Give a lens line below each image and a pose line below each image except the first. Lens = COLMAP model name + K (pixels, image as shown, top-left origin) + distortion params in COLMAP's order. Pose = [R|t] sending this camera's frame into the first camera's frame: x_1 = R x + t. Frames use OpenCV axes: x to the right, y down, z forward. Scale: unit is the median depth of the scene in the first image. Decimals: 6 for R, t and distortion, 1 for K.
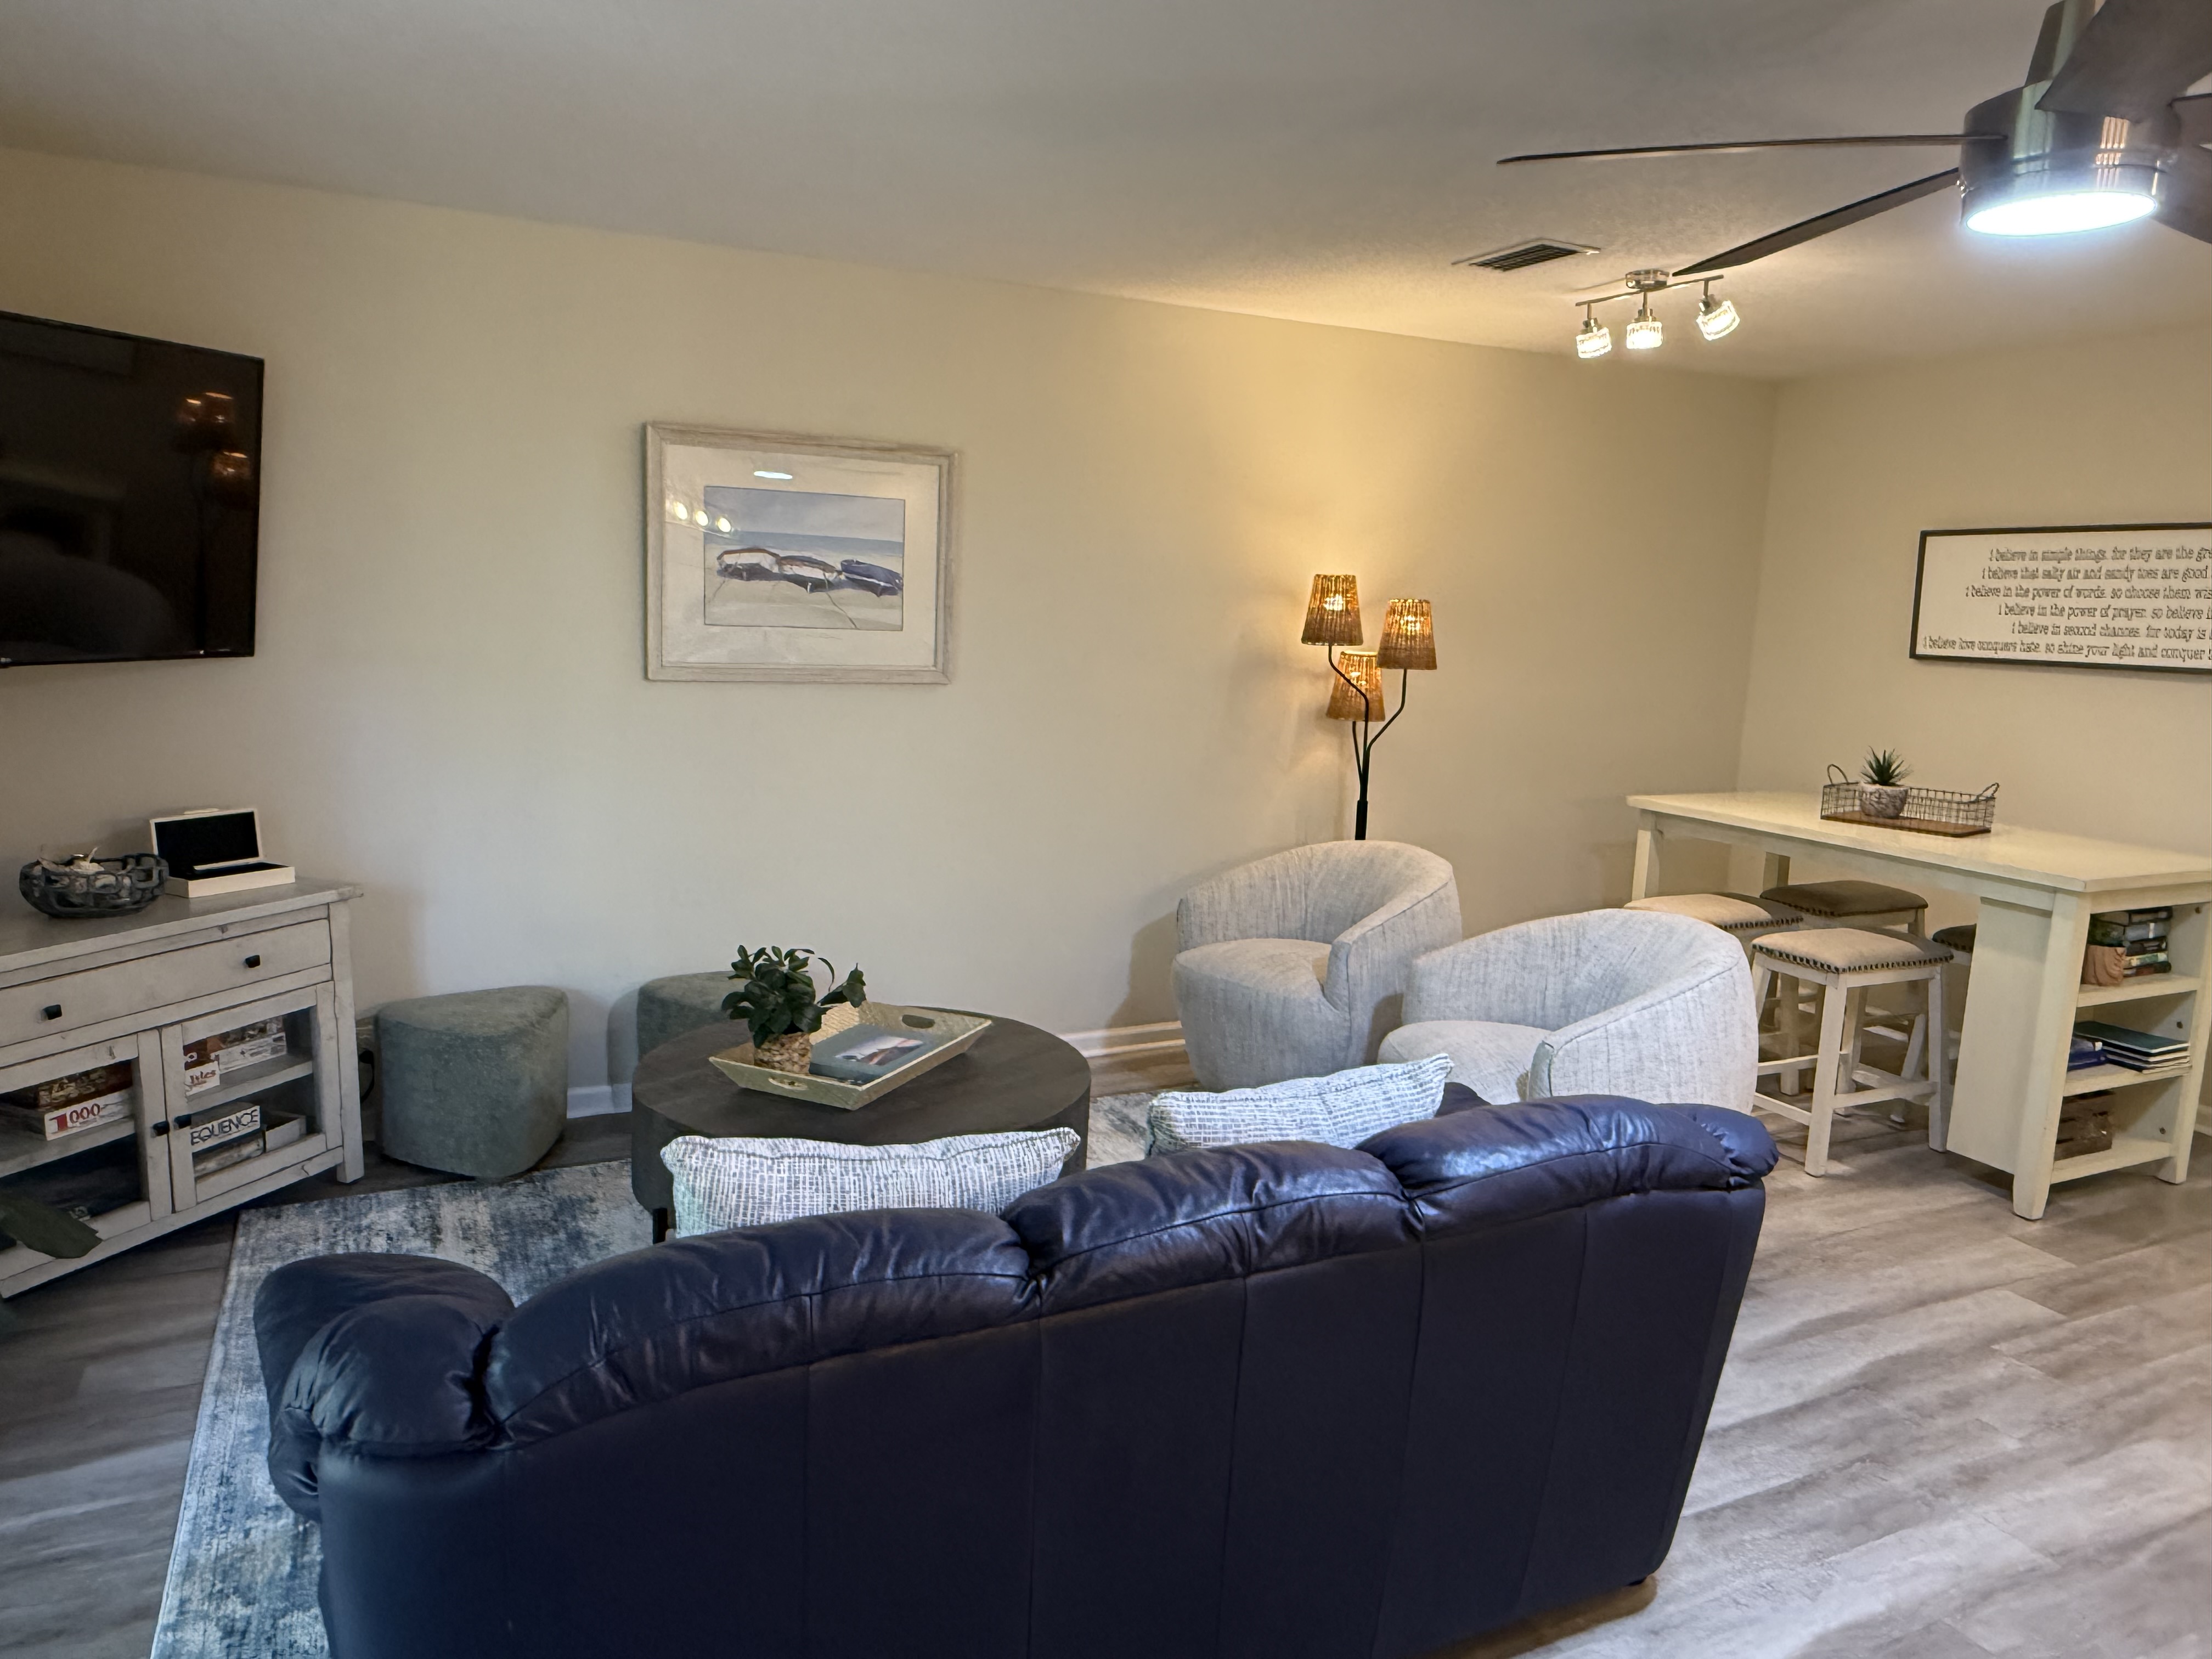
lens RADIAL K [[1485.3, 0, 1092.0], [0, 1485.3, 836.0], [0, 0, 1]] dist [0.005482, -0.001137]
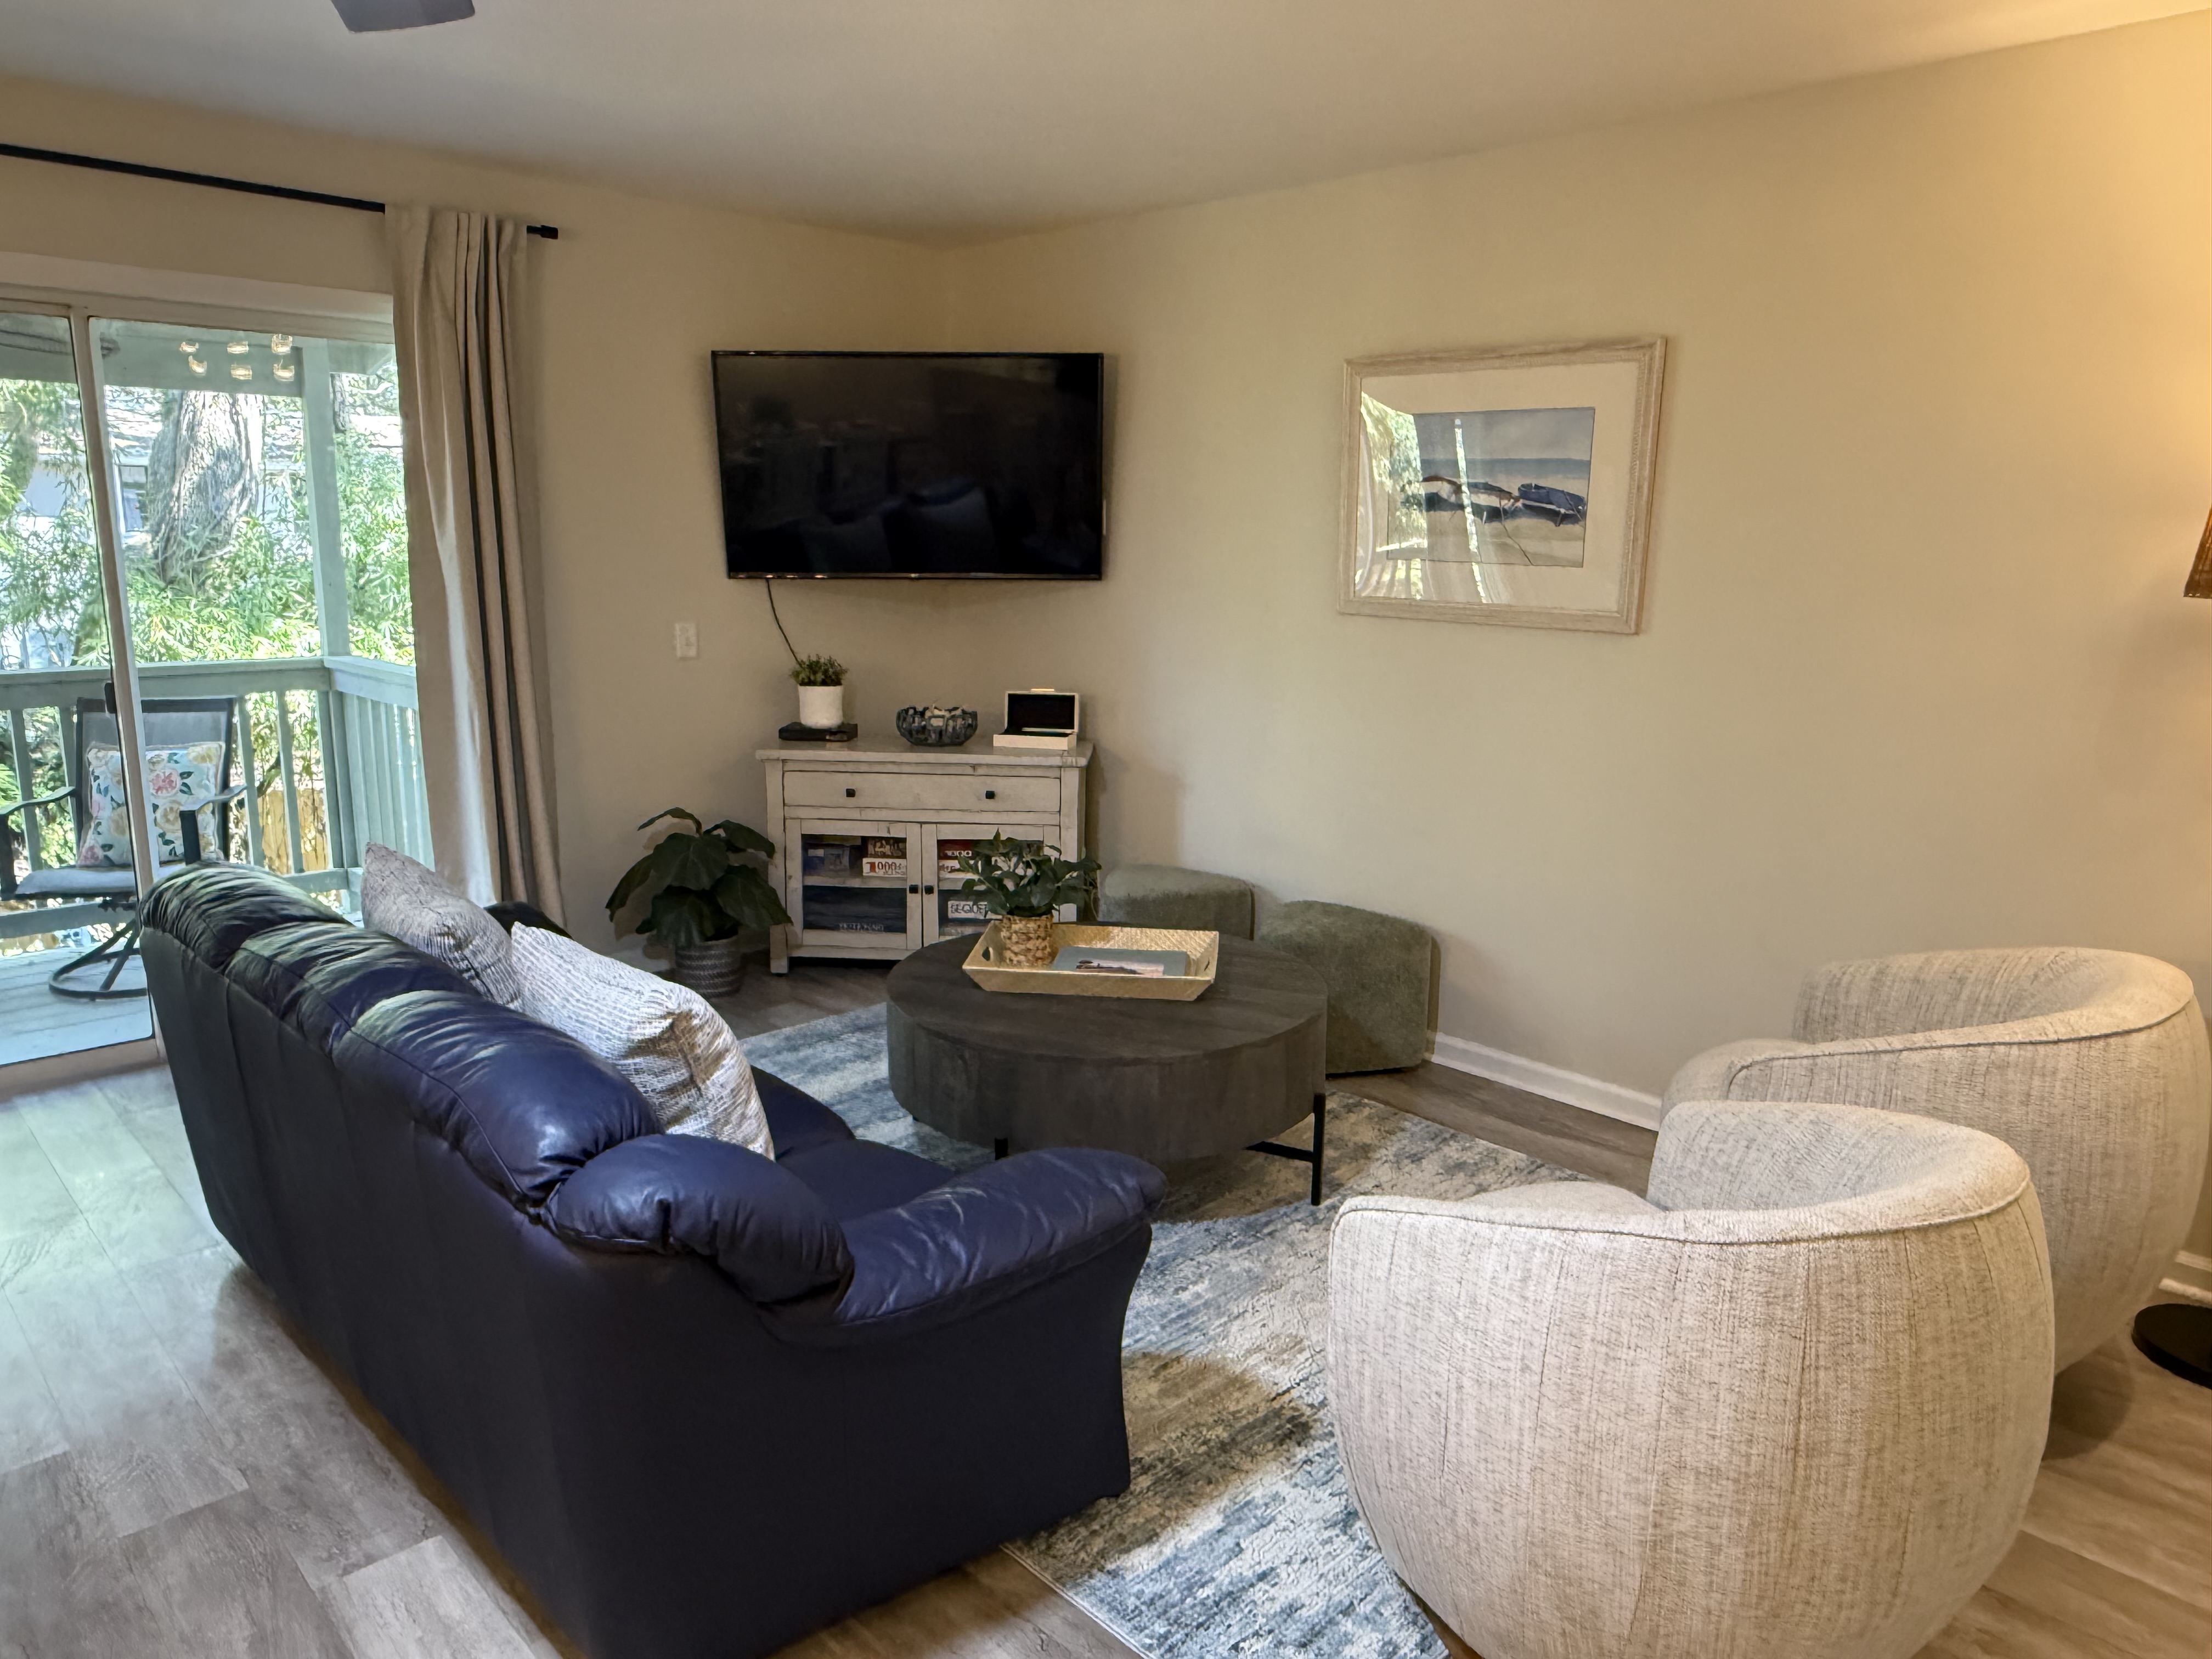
lens RADIAL K [[1485.3, 0, 1094.9], [0, 1485.3, 830.4], [0, 0, 1]] dist [0.005482, -0.001137]
pose [[0.307468, 0.165345, -0.937083, 0.627796], [-0.155049, 0.980332, 0.122103, -0.055125], [0.938842, 0.107751, 0.327057, 0.512234]]
